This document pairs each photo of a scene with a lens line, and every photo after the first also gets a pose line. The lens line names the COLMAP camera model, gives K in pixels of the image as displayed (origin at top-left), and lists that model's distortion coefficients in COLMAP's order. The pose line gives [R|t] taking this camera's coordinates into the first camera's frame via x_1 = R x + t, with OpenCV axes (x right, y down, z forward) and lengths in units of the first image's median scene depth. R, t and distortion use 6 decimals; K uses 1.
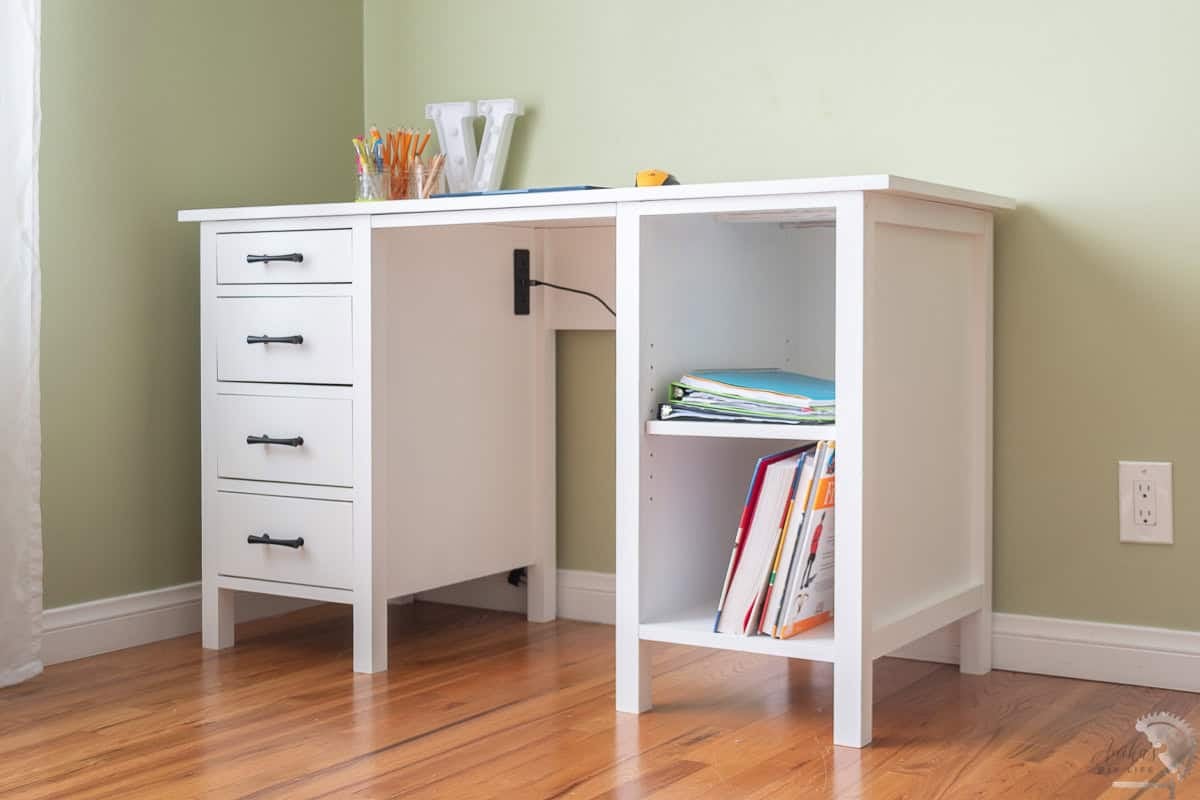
lens RADIAL K [[1622.5, 0, 595.8], [0, 1622.5, 338.8], [0, 0, 1]] dist [-0.023565, -0.008747]
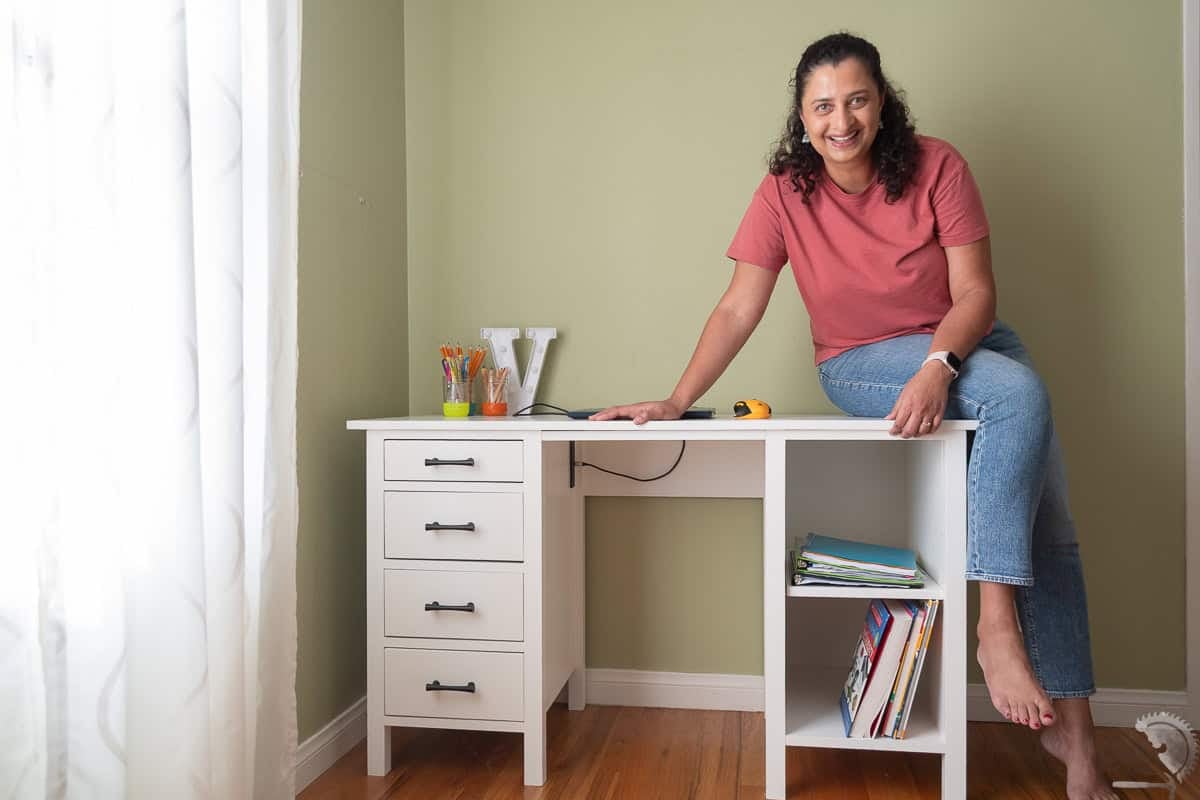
lens RADIAL K [[1010.0, 0, 600.0], [0, 1010.0, 400.0], [0, 0, 1]] dist [0.011219, 0.000694]
pose [[0.920281, -0.004604, 0.391231, -0.441259], [0.008243, 0.999937, -0.007622, -0.101230], [-0.391171, 0.010239, 0.920261, 0.255832]]
